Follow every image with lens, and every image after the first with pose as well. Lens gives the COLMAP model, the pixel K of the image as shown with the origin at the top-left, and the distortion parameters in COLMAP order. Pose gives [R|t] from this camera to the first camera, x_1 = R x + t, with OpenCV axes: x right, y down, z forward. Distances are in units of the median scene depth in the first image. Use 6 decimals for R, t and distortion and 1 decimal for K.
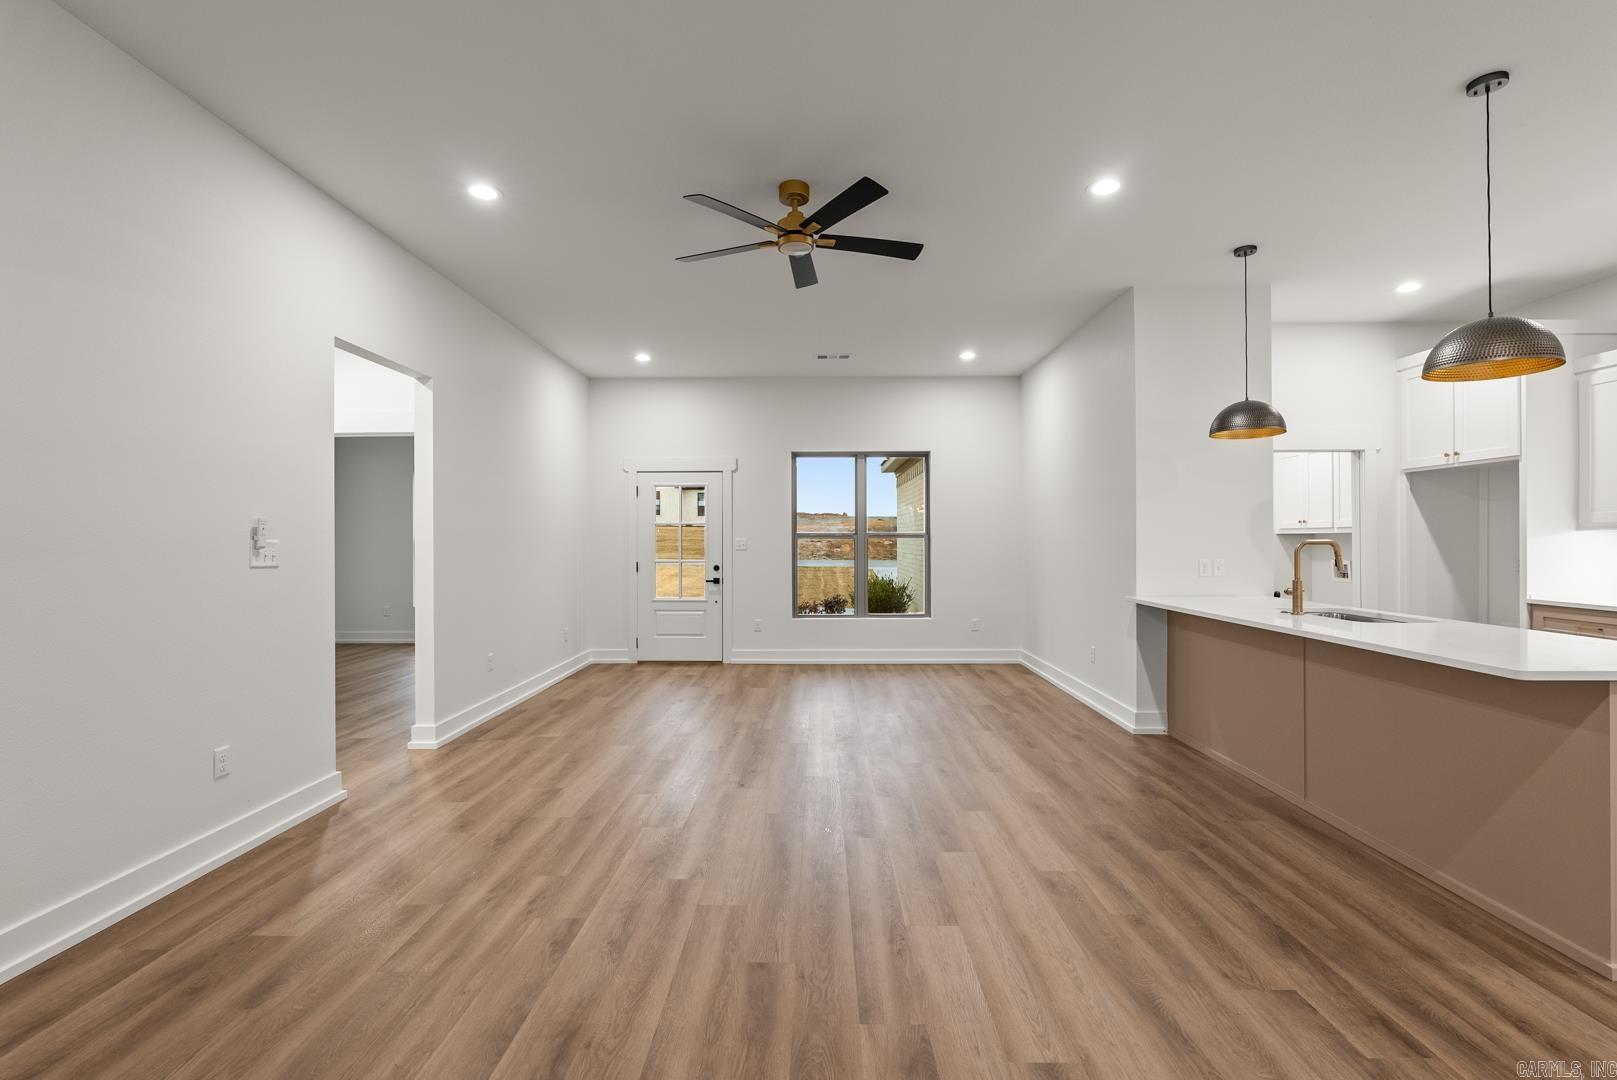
lens RADIAL K [[719.6, 0, 805.8], [0, 719.6, 535.9], [0, 0, 1]] dist [-0.011504, 0.002018]
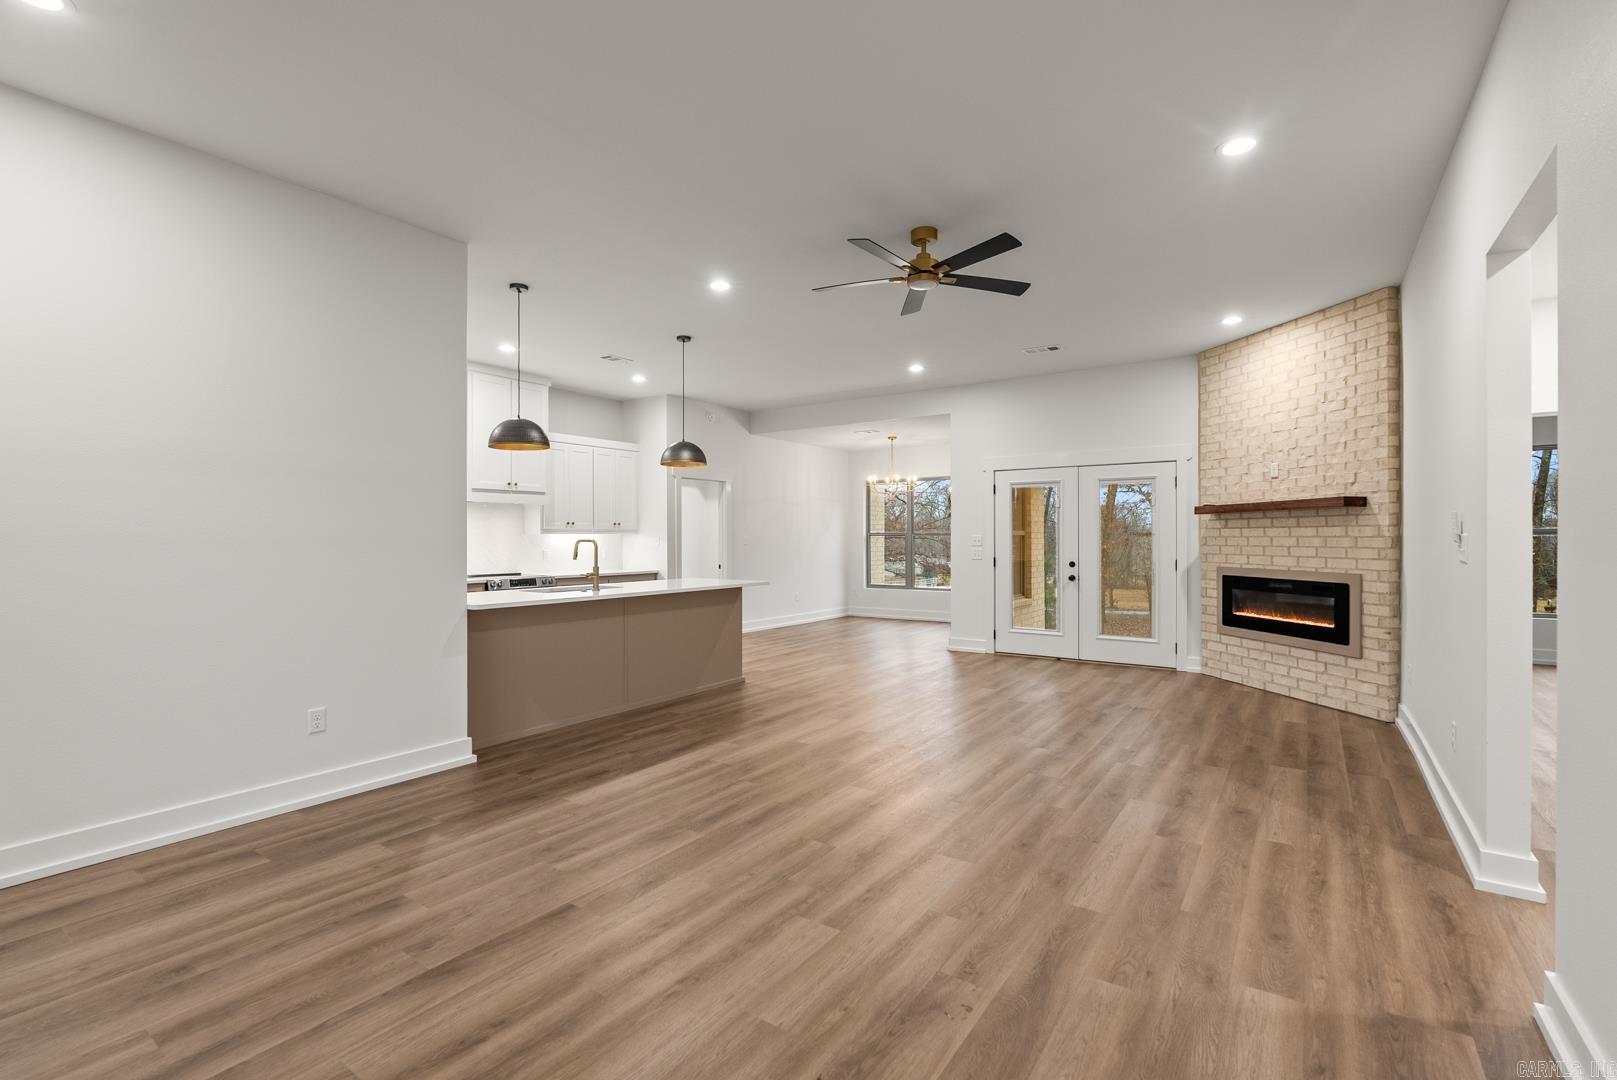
lens RADIAL K [[719.6, 0, 808.9], [0, 719.6, 541.5], [0, 0, 1]] dist [-0.011504, 0.002018]
pose [[-0.829849, 0.001454, 0.557986, -0.404999], [0.001737, 0.999998, -0.000021, 0.009668], [-0.557985, 0.000952, -0.829850, 1.655196]]
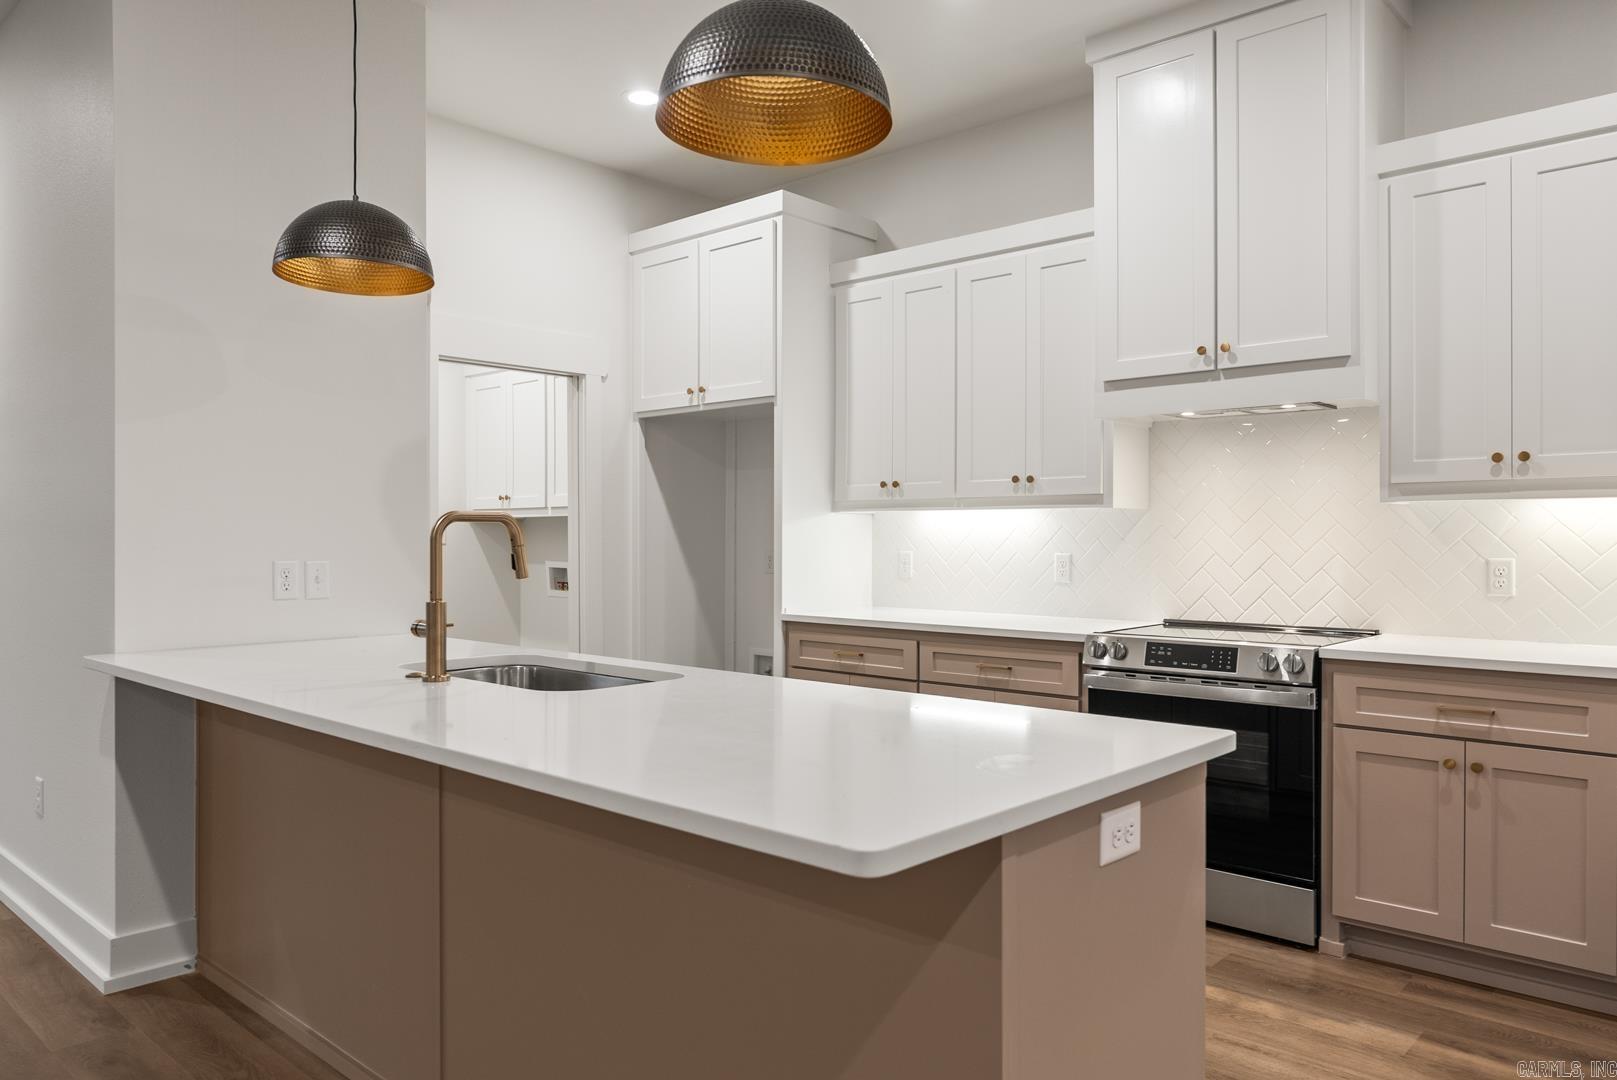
lens RADIAL K [[1110.2, 0, 816.1], [0, 1110.2, 544.0], [0, 0, 1]] dist [-0.003198, -0.000759]
pose [[0.659719, -0.001442, 0.751511, 0.278690], [-0.006055, 0.999956, 0.007234, 0.016952], [-0.751488, -0.009323, 0.659680, 0.319058]]
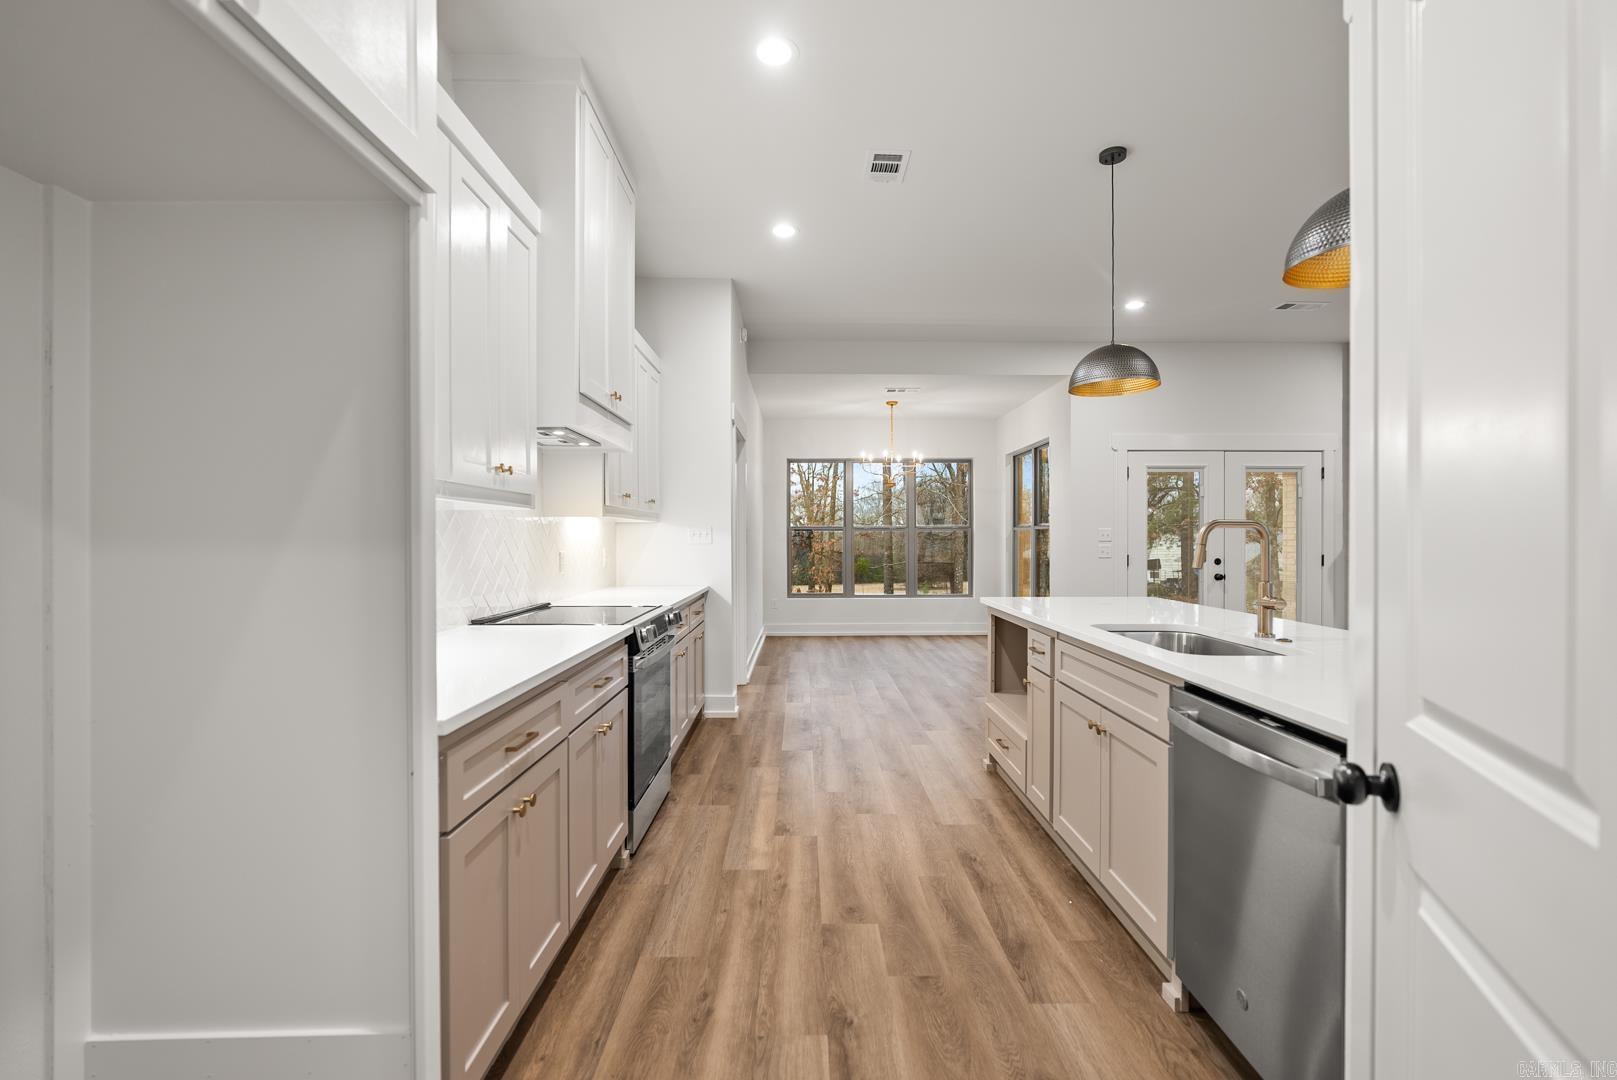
lens RADIAL K [[719.6, 0, 813.8], [0, 719.6, 542.9], [0, 0, 1]] dist [-0.011504, 0.002018]
pose [[-0.999387, 0.002988, -0.034884, 0.938437], [0.002883, 0.999991, 0.003061, 0.019220], [0.034893, 0.002958, -0.999387, 1.371614]]
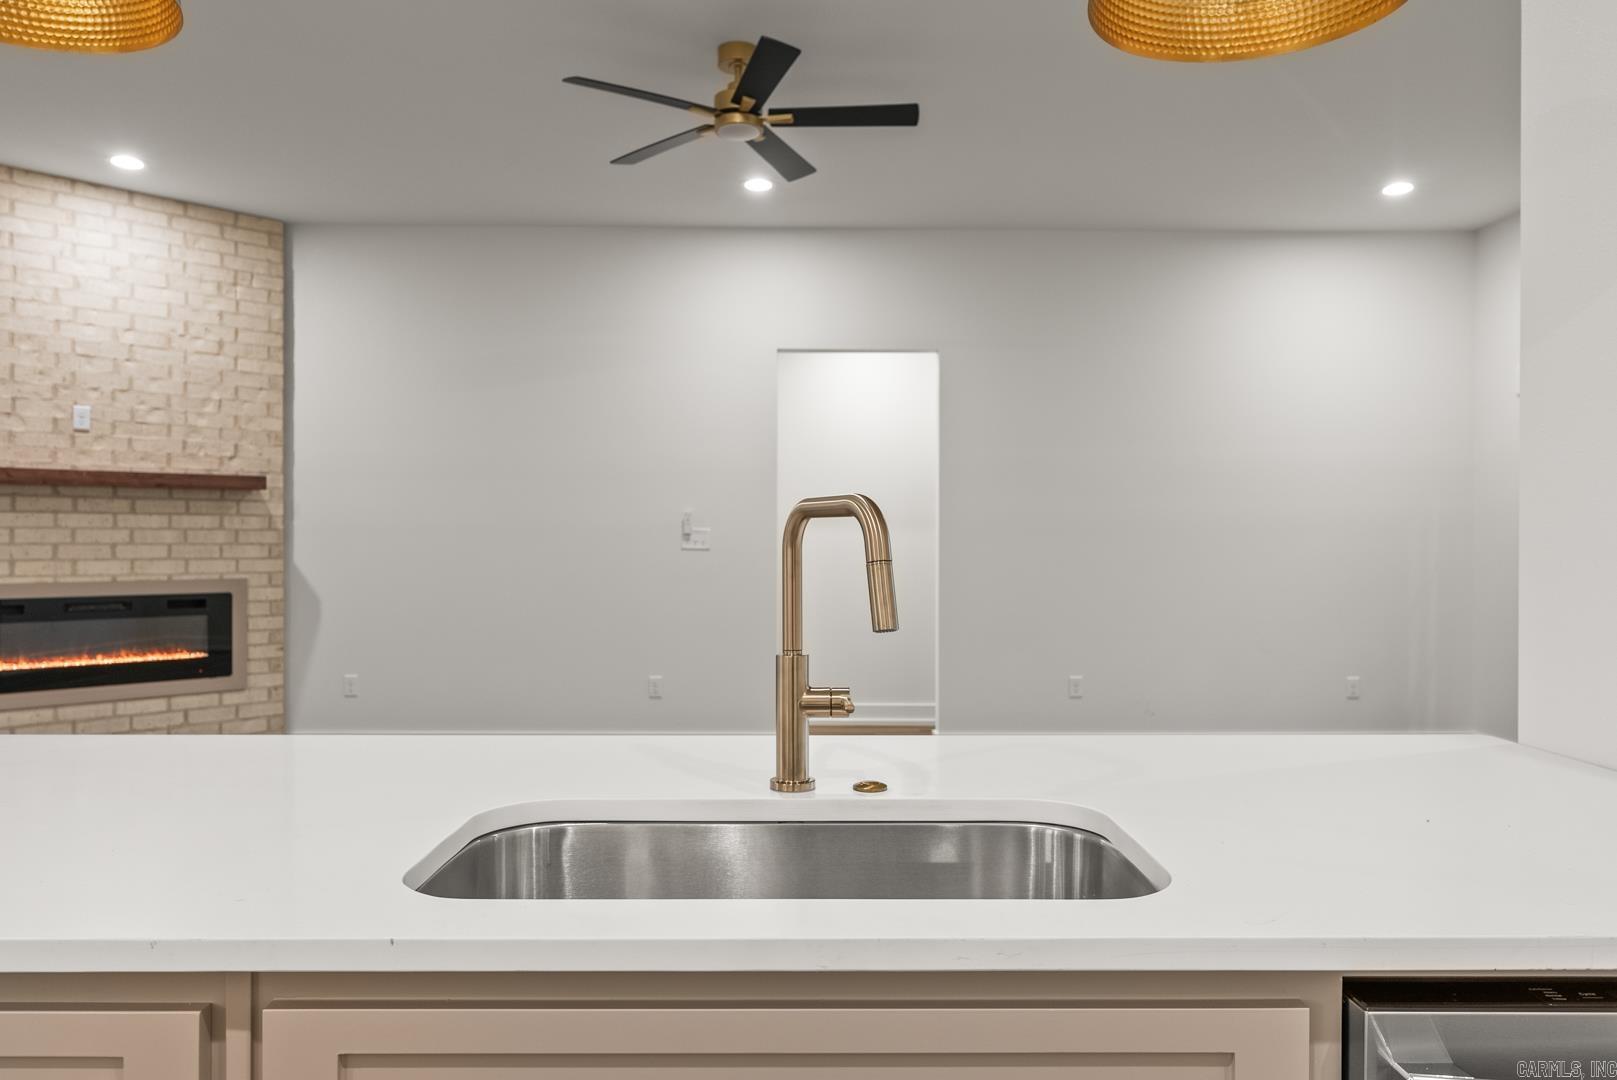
lens RADIAL K [[1110.2, 0, 820.4], [0, 1110.2, 553.6], [0, 0, 1]] dist [-0.003198, -0.000759]
pose [[0.031213, 0.015235, -0.999397, 0.919603], [0.004475, 0.999872, 0.015382, 0.015362], [0.999503, -0.004953, 0.031141, 0.843824]]
